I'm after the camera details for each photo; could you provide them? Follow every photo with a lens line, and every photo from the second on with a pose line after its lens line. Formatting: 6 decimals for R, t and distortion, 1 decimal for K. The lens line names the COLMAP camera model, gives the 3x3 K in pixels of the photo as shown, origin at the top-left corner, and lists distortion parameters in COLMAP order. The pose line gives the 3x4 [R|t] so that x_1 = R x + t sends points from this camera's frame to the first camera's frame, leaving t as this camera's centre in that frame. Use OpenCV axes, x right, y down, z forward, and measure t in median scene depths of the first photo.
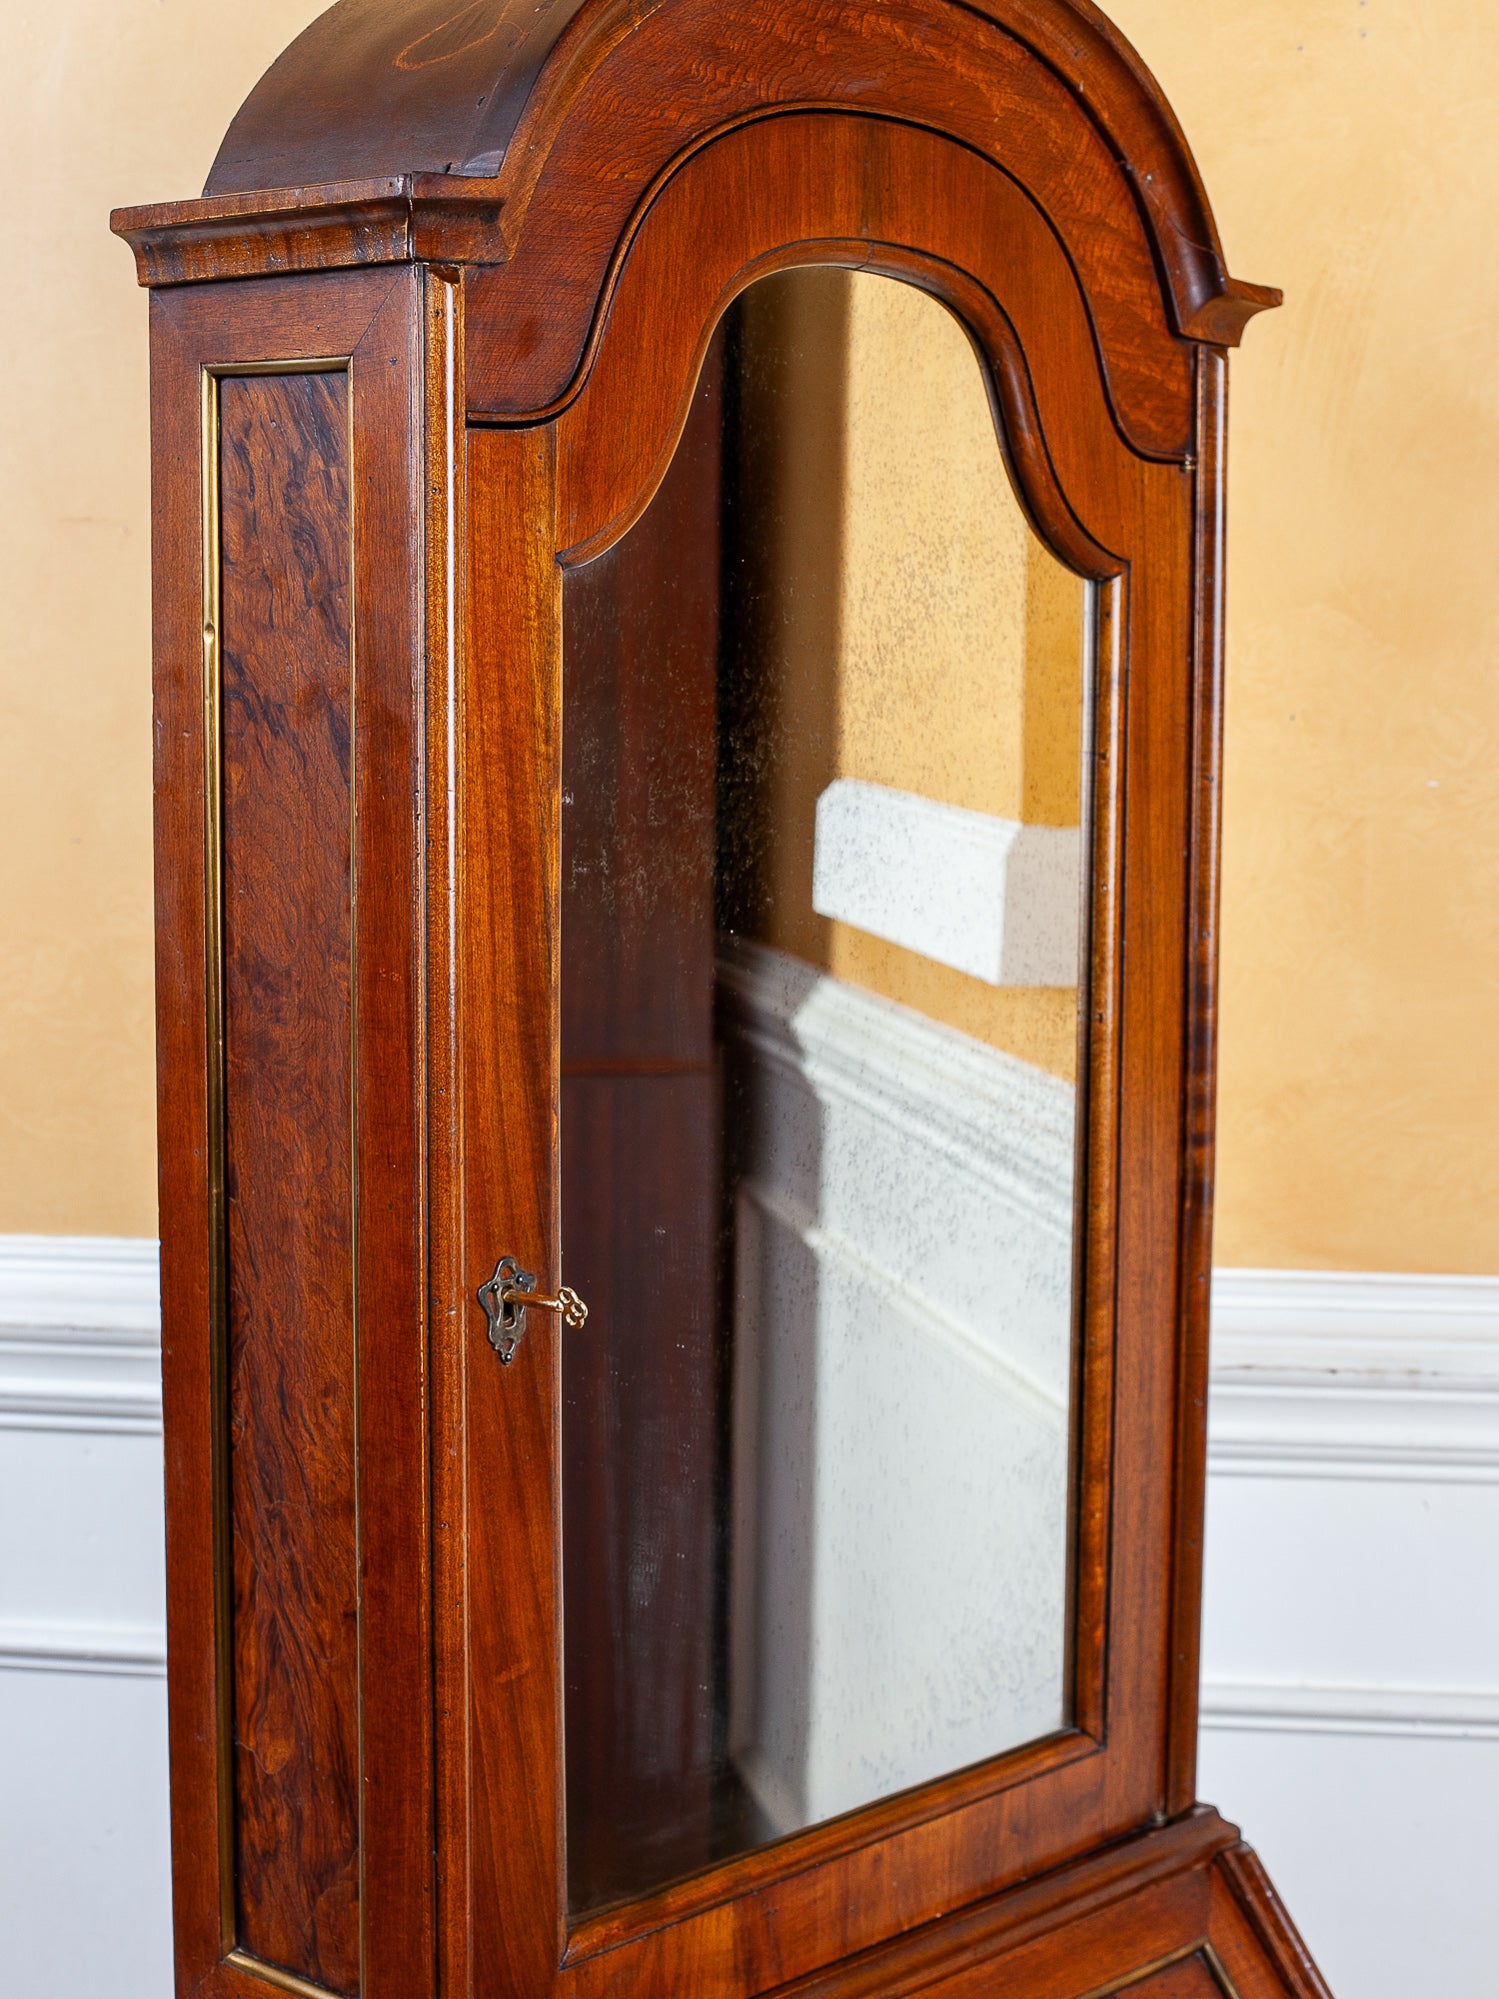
lens RADIAL K [[3432.3, 0, 749.5], [0, 3432.3, 999.5], [0, 0, 1]] dist [-0.158600, 0.163254]
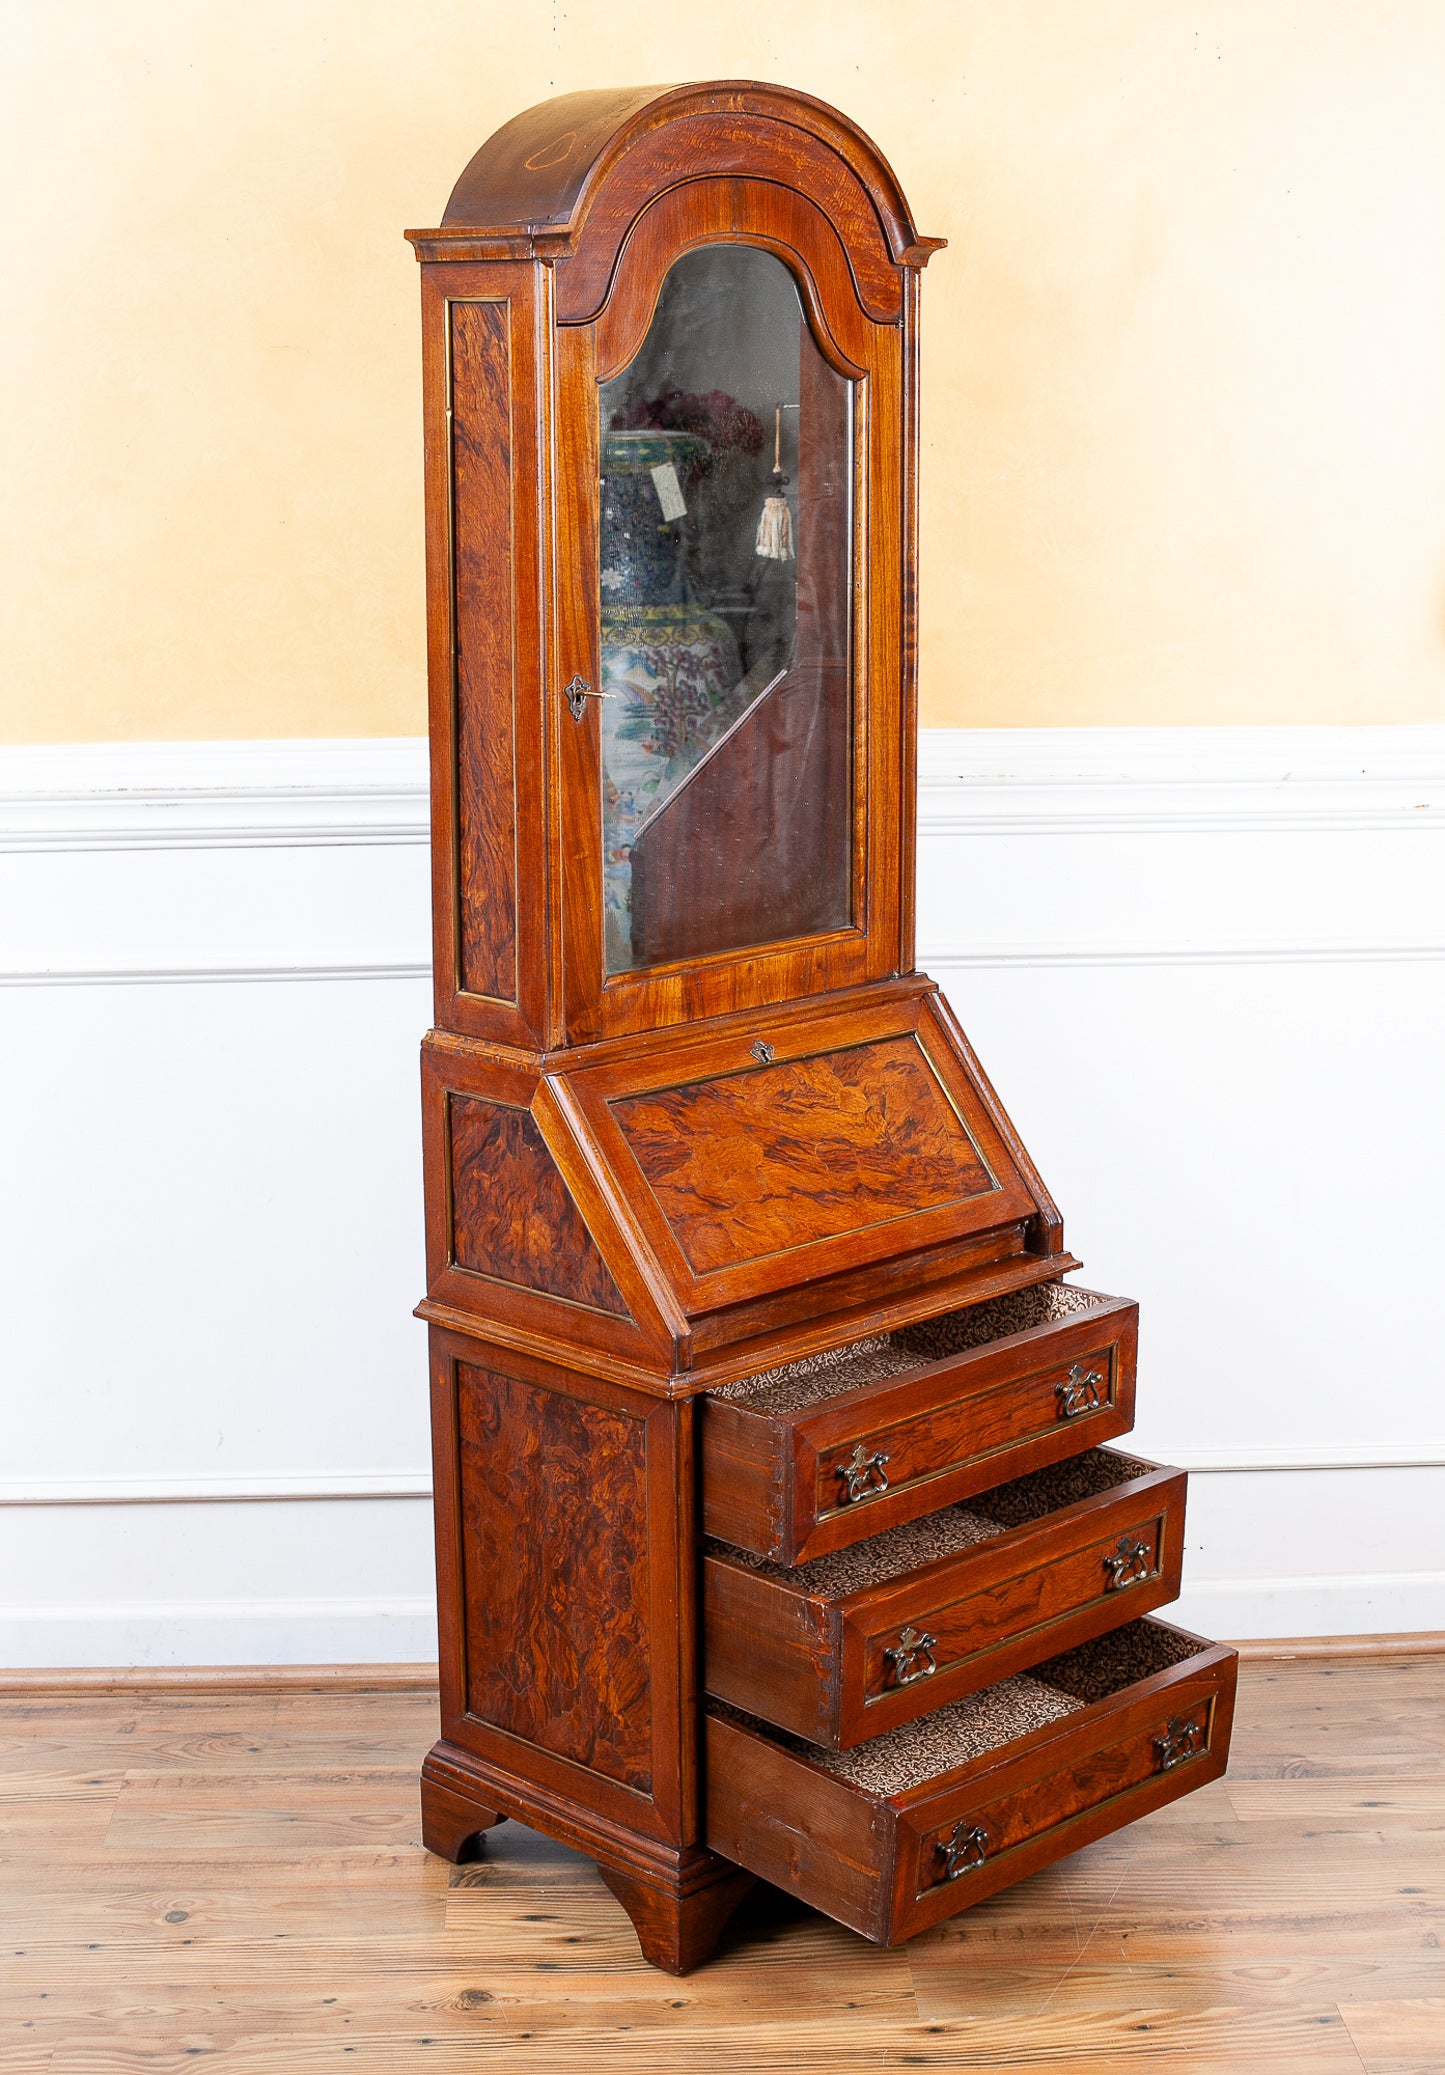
lens RADIAL K [[3175.5, 0, 722.5], [0, 3175.5, 1037.5], [0, 0, 1]] dist [-0.166652, 0.108395]
pose [[0.999150, 0.000649, -0.041218, 0.116878], [0.003664, 0.994521, 0.104471, 0.092765], [0.041060, -0.104533, 0.993673, -1.167874]]
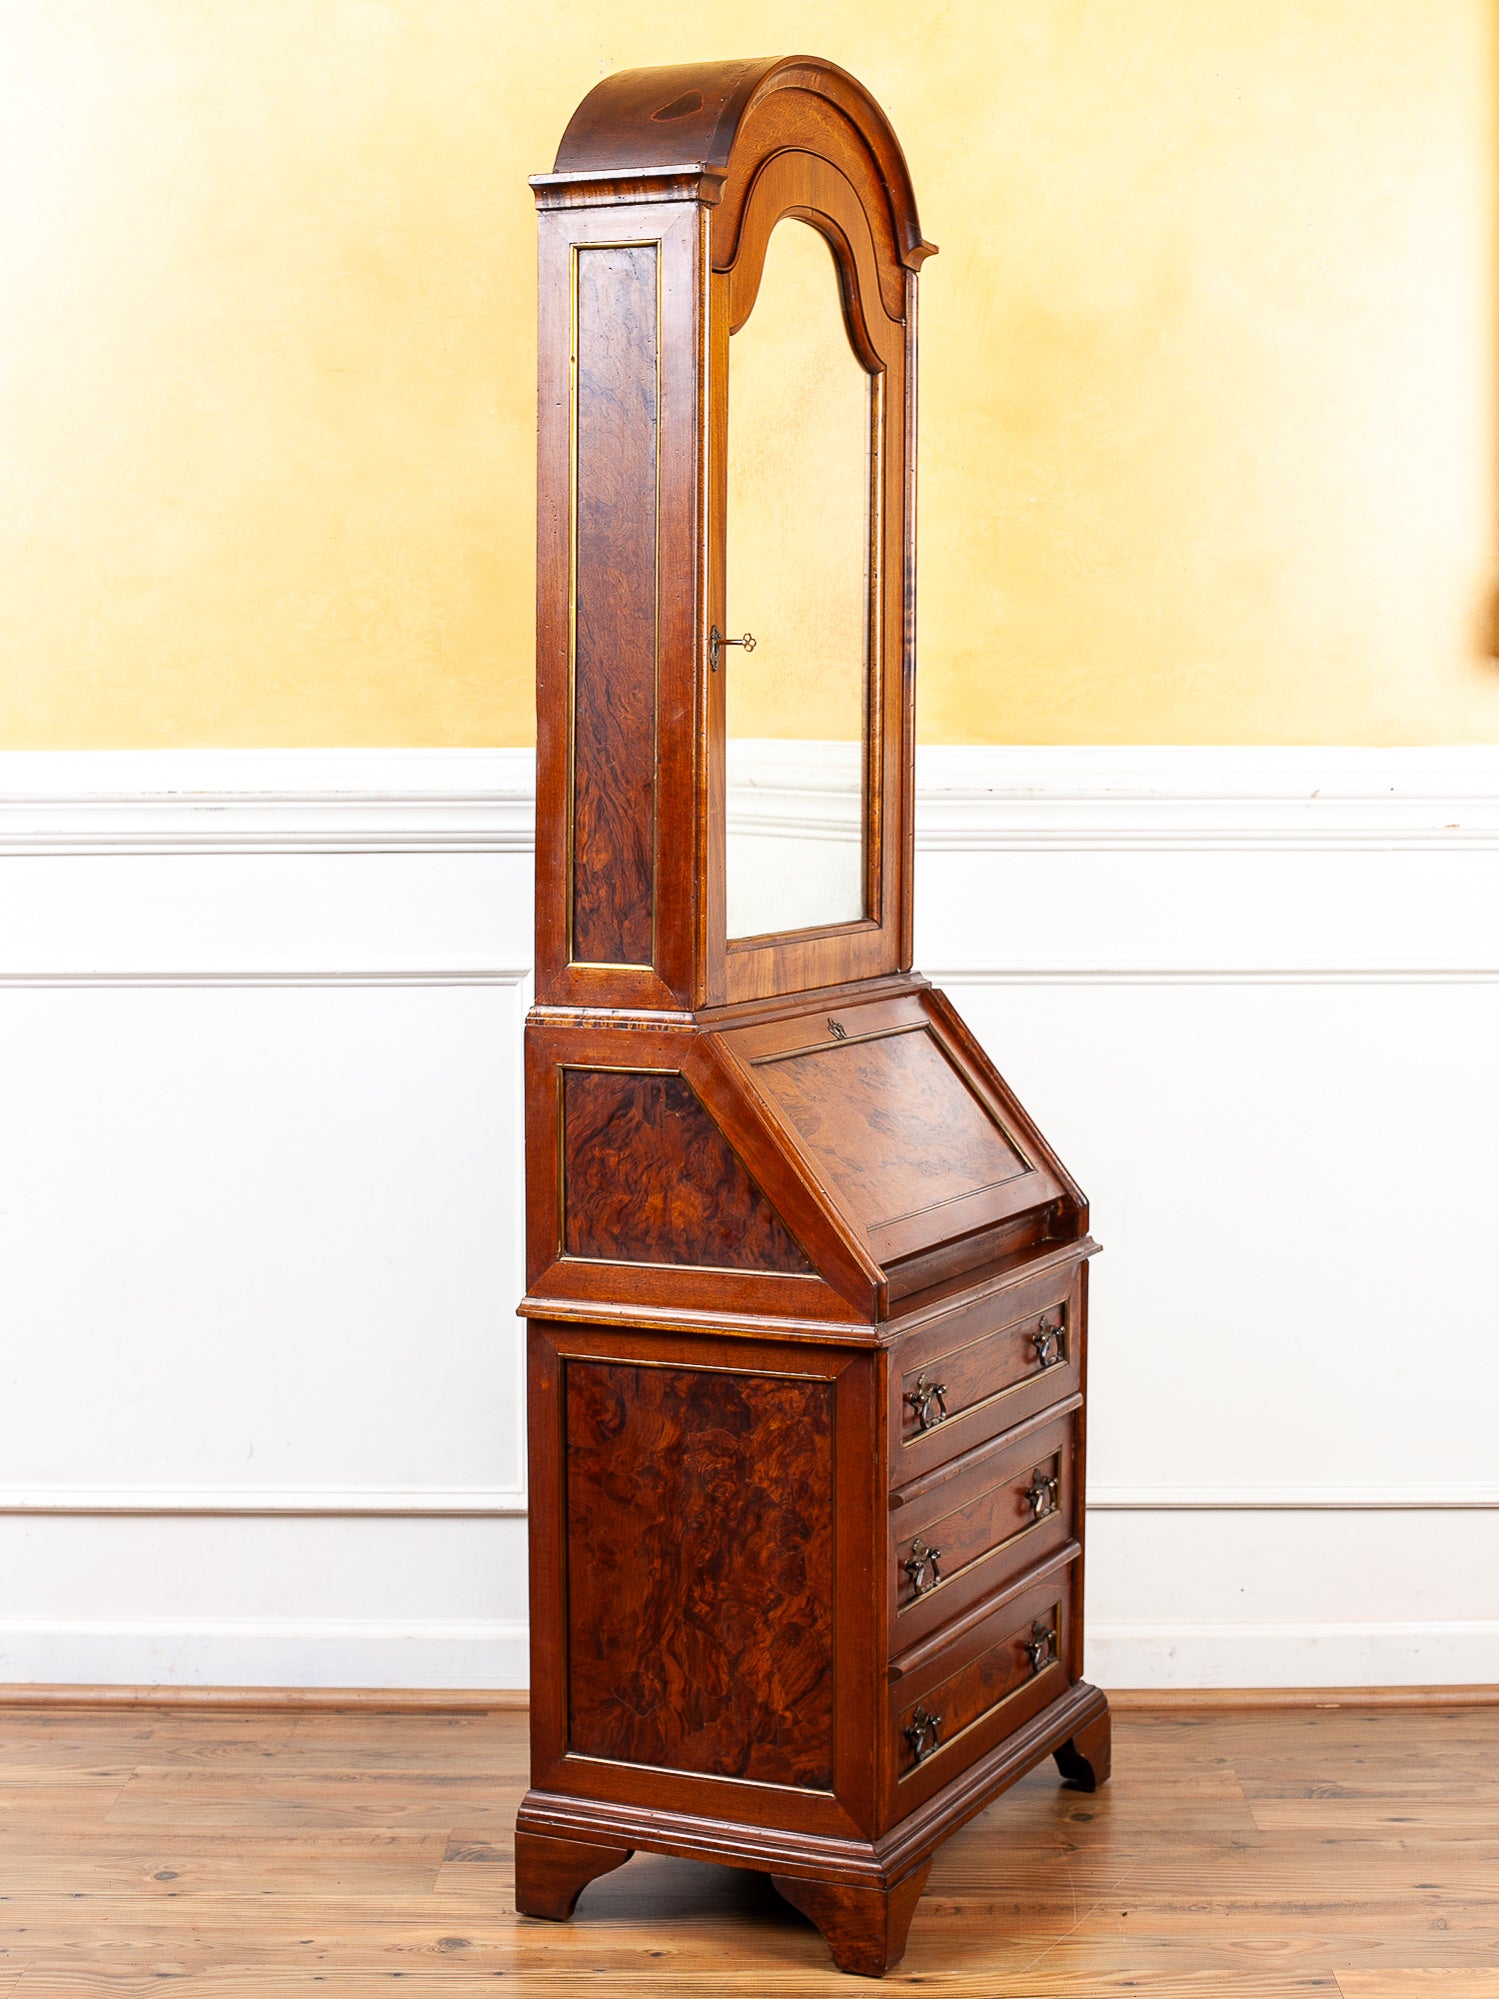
lens RADIAL K [[3299.8, 0, 749.5], [0, 3299.8, 999.5], [0, 0, 1]] dist [-0.168931, 0.187675]
pose [[0.952433, -0.027972, 0.303463, -0.715813], [0.035820, 0.999152, -0.020325, 0.365744], [-0.302637, 0.030228, 0.952626, -1.106177]]
